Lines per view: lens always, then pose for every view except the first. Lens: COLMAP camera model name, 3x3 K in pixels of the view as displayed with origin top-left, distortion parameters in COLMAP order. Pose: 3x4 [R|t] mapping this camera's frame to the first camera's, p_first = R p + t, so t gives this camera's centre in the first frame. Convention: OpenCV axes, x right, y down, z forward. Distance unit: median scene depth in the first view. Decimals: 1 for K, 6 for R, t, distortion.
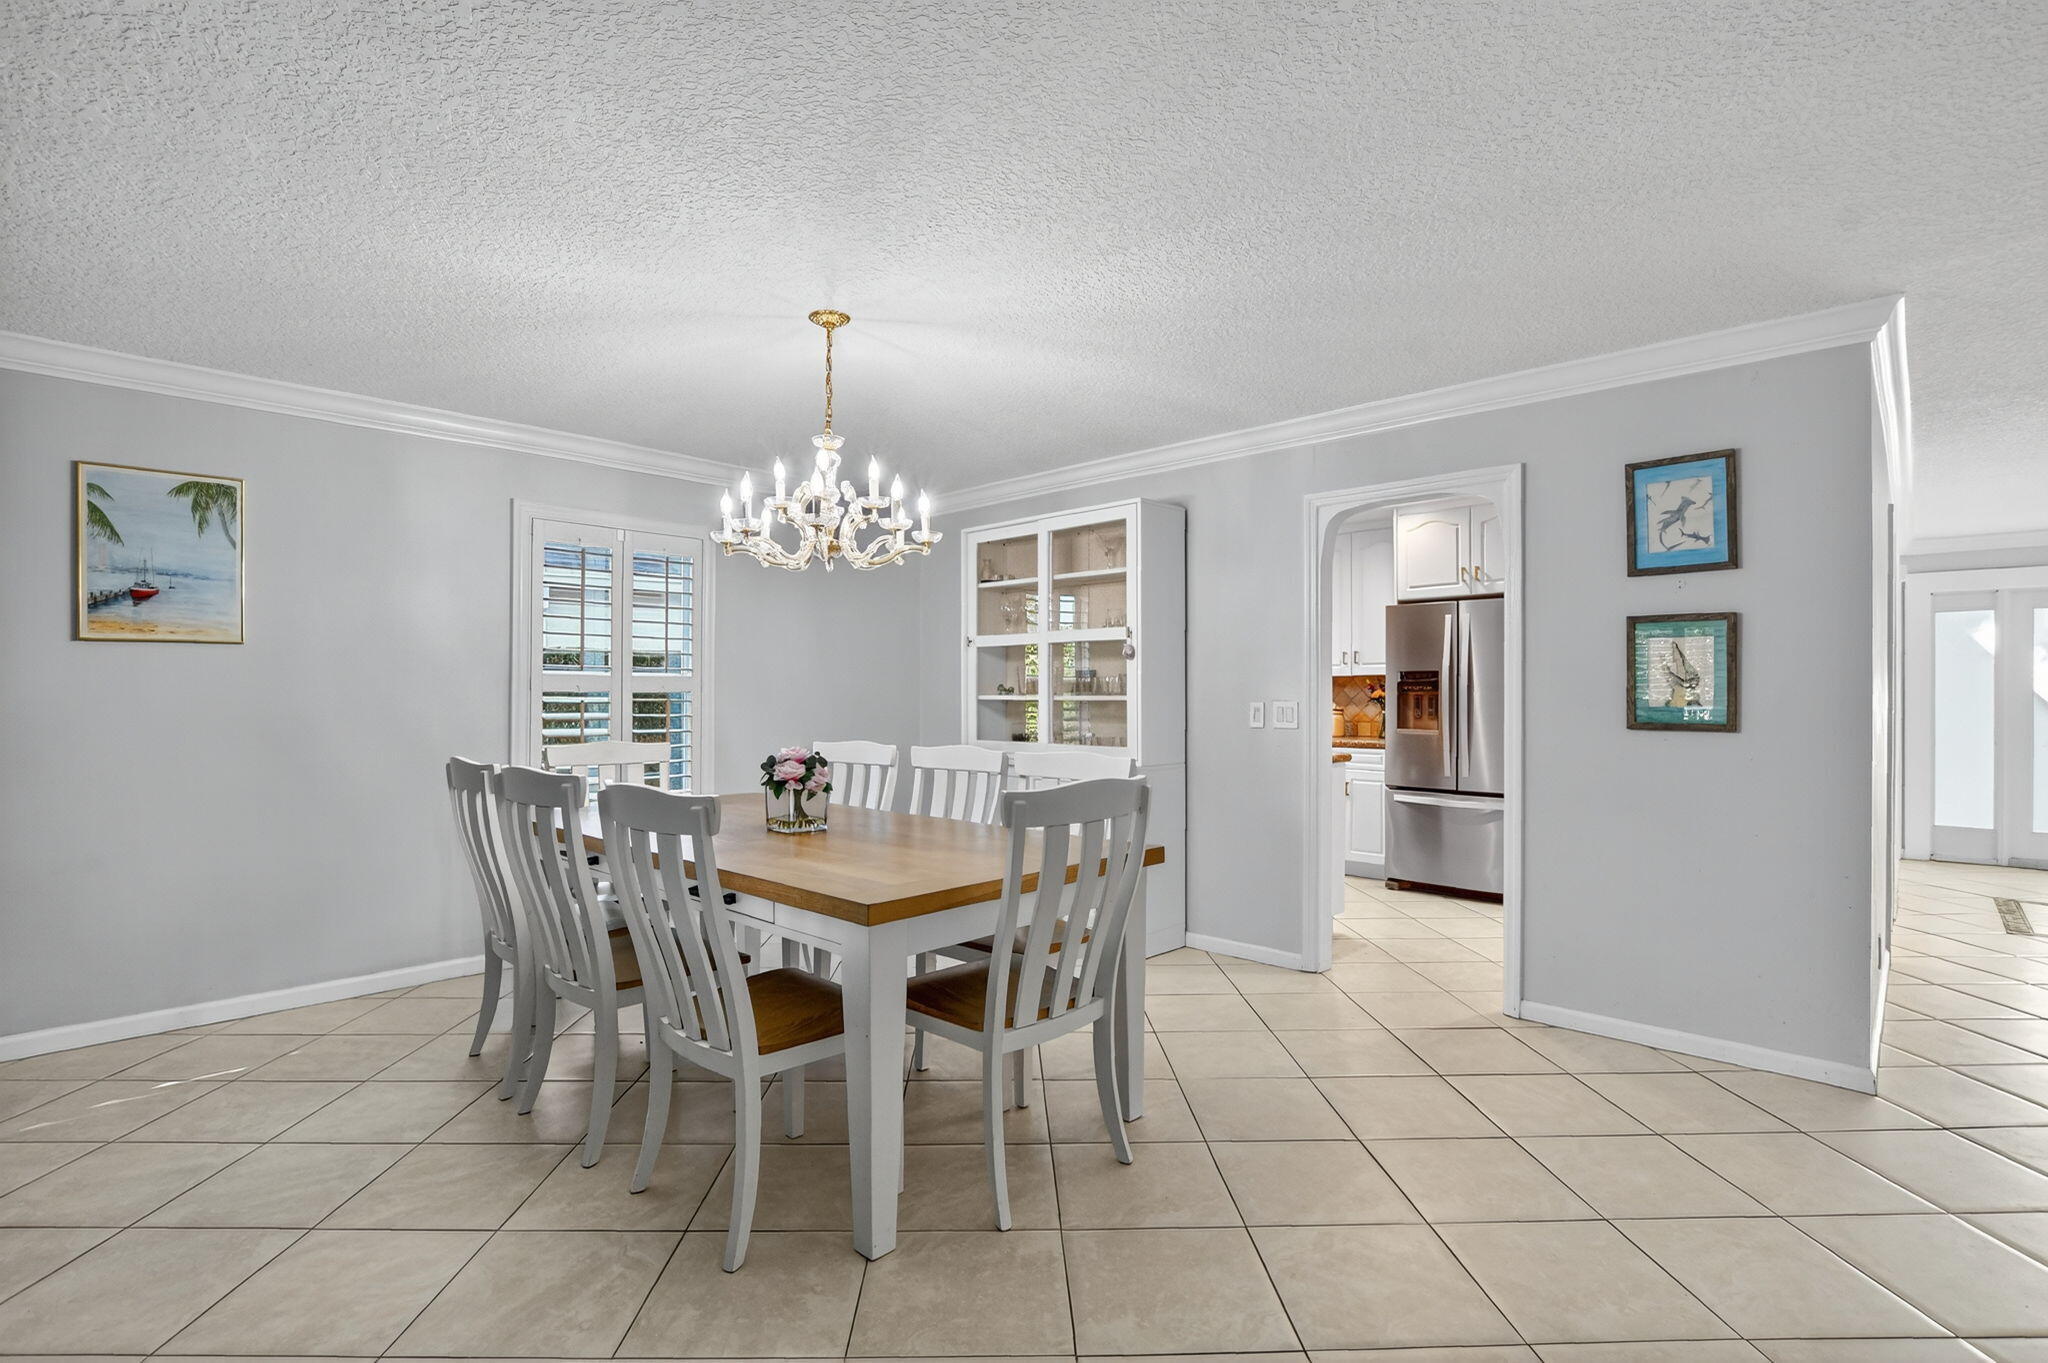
lens RADIAL K [[941.6, 0, 1024.0], [0, 941.6, 681.5], [0, 0, 1]] dist [-0.011439, -0.000433]
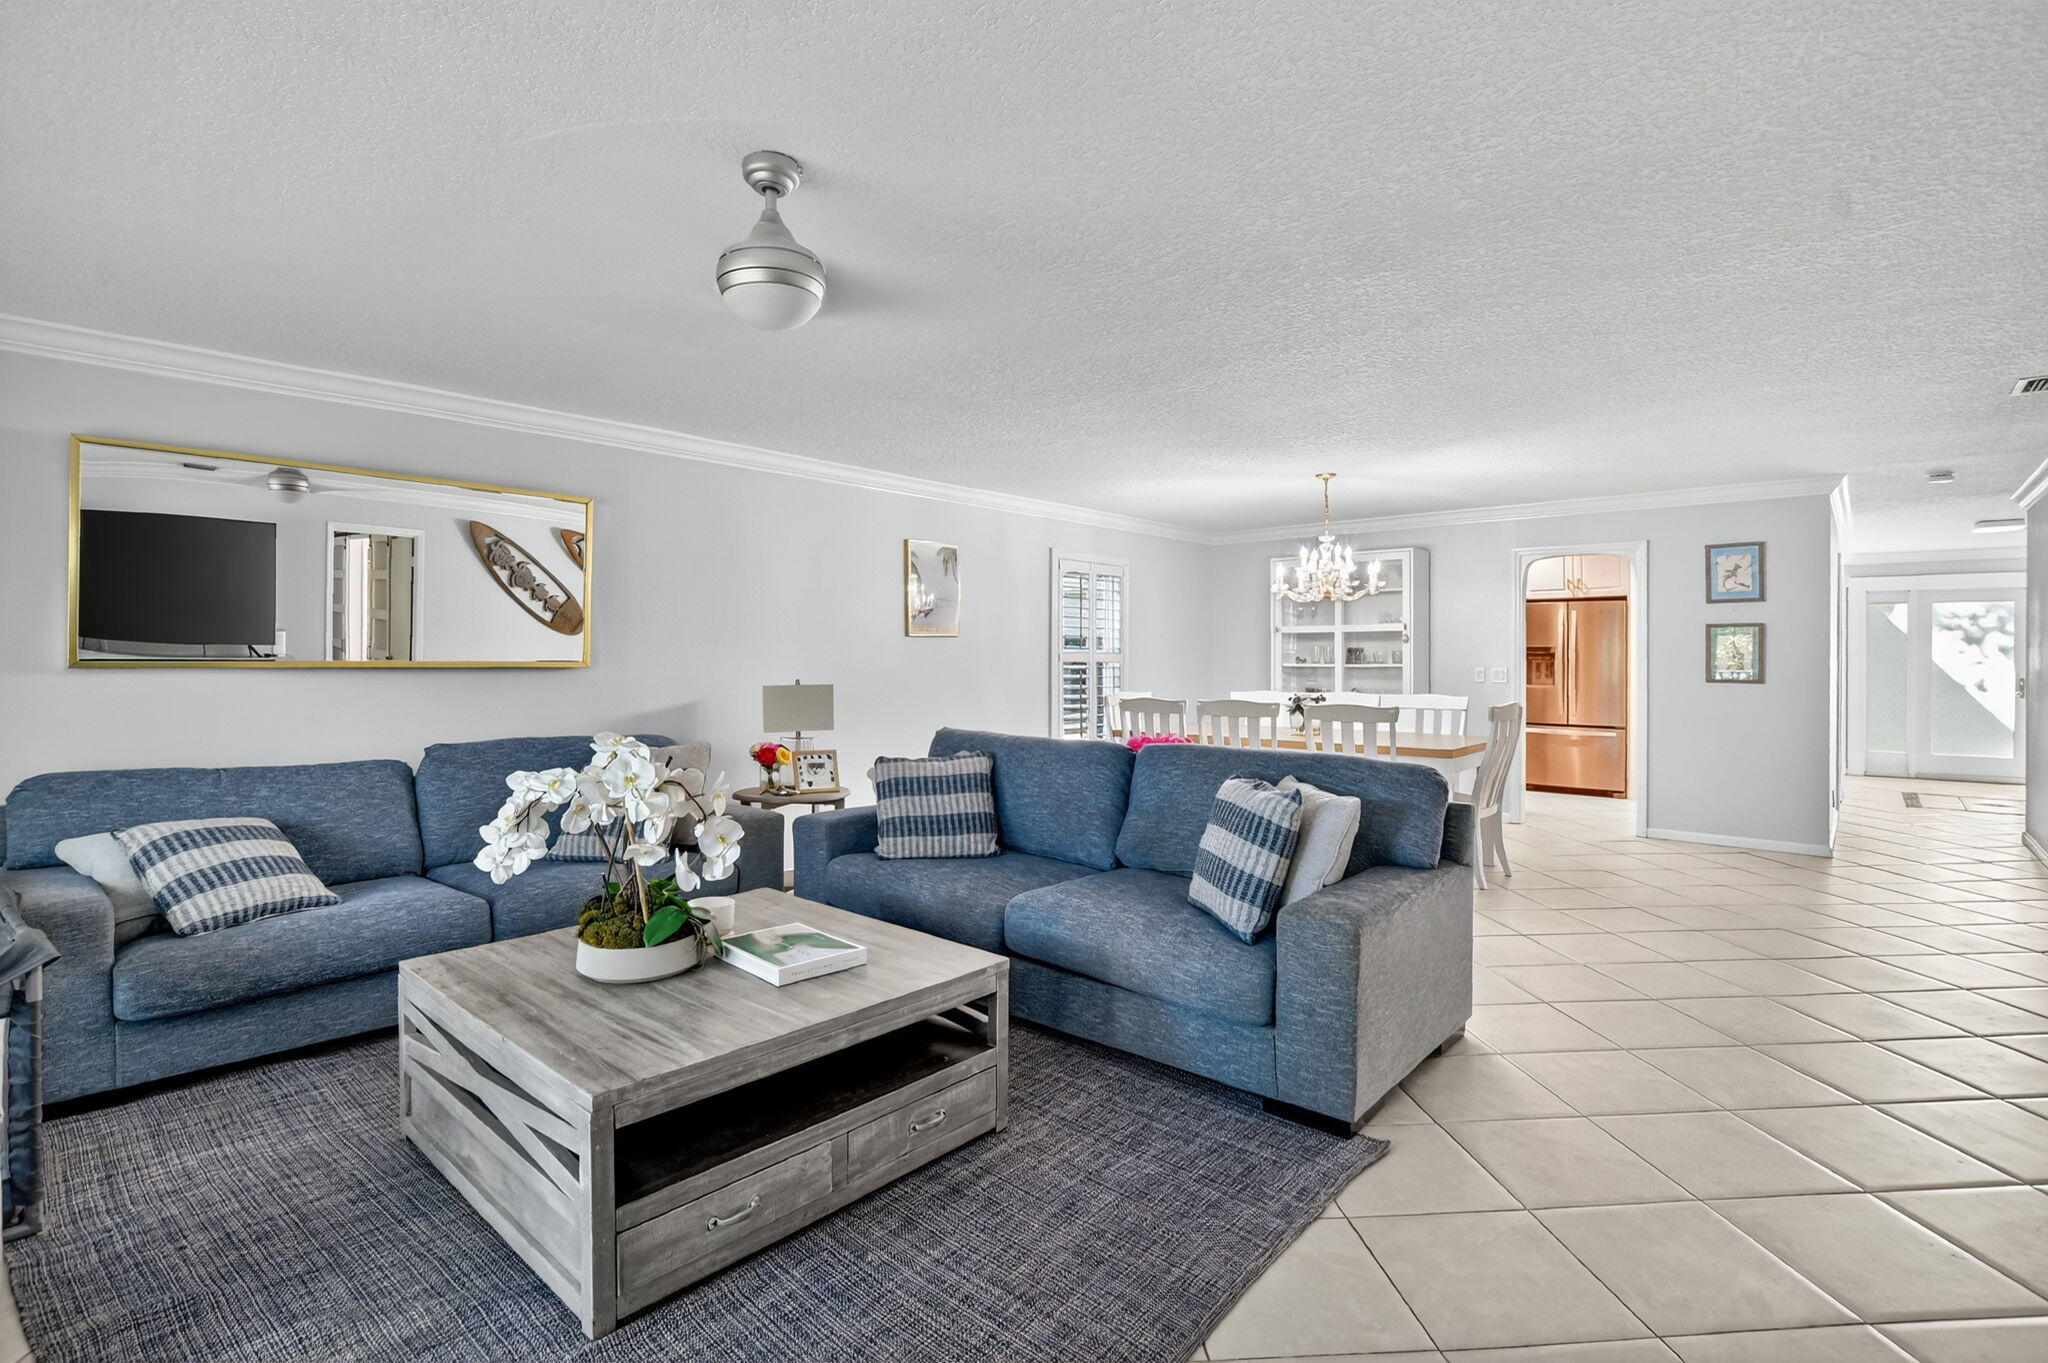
lens RADIAL K [[950.3, 0, 1031.4], [0, 950.3, 643.2], [0, 0, 1]] dist [-0.004328, -0.000156]
pose [[0.999026, 0.001423, 0.044095, -0.838769], [-0.001402, 0.999999, -0.000495, -0.027376], [-0.044096, 0.000433, 0.999027, -0.898512]]
